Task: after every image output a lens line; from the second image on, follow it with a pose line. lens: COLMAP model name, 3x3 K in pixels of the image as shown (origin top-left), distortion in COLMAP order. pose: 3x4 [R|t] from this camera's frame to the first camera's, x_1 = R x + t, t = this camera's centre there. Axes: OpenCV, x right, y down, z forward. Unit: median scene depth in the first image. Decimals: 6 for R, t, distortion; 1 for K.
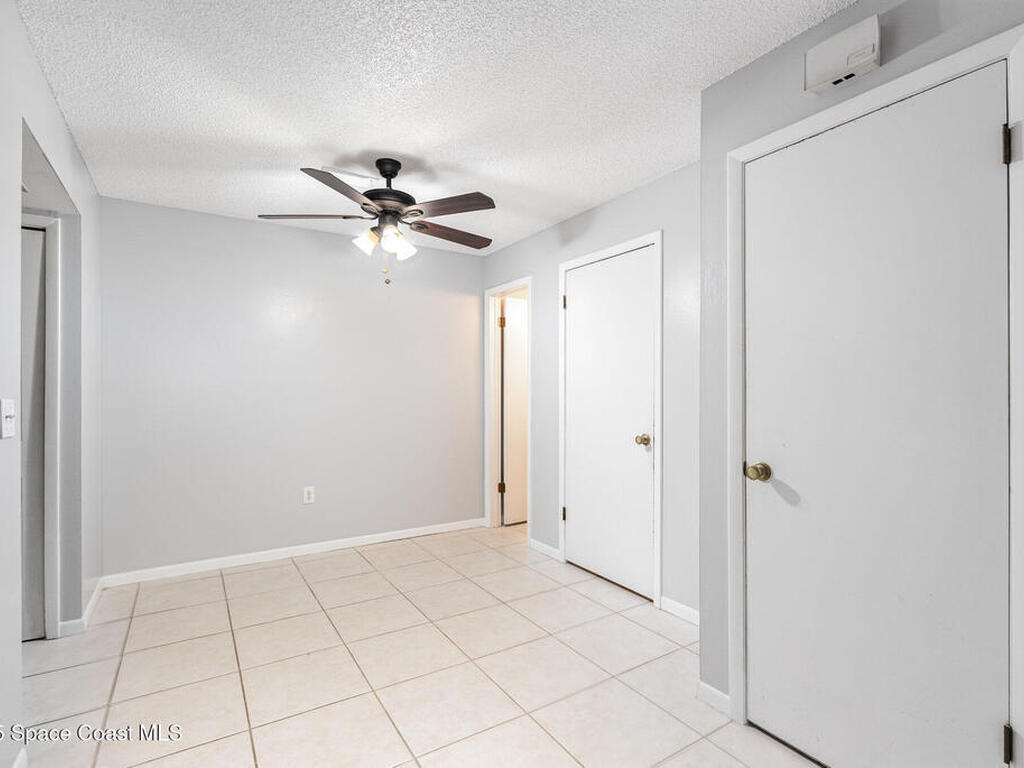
lens RADIAL K [[508.5, 0, 507.8], [0, 508.5, 380.2], [0, 0, 1]] dist [-0.004873, 0.000301]
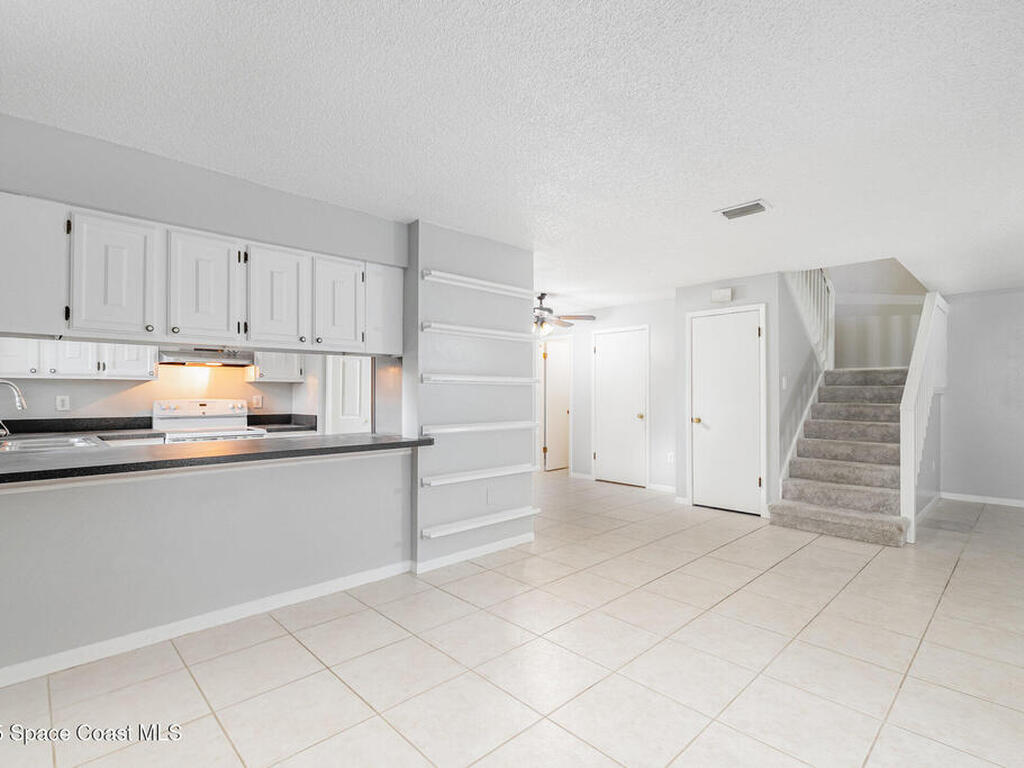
lens RADIAL K [[508.5, 0, 514.7], [0, 508.5, 383.2], [0, 0, 1]] dist [-0.004873, 0.000301]
pose [[0.976915, 0.001845, 0.213618, -0.773664], [-0.001246, 0.999995, -0.002940, -0.021078], [-0.213623, 0.002606, 0.976913, -1.103798]]
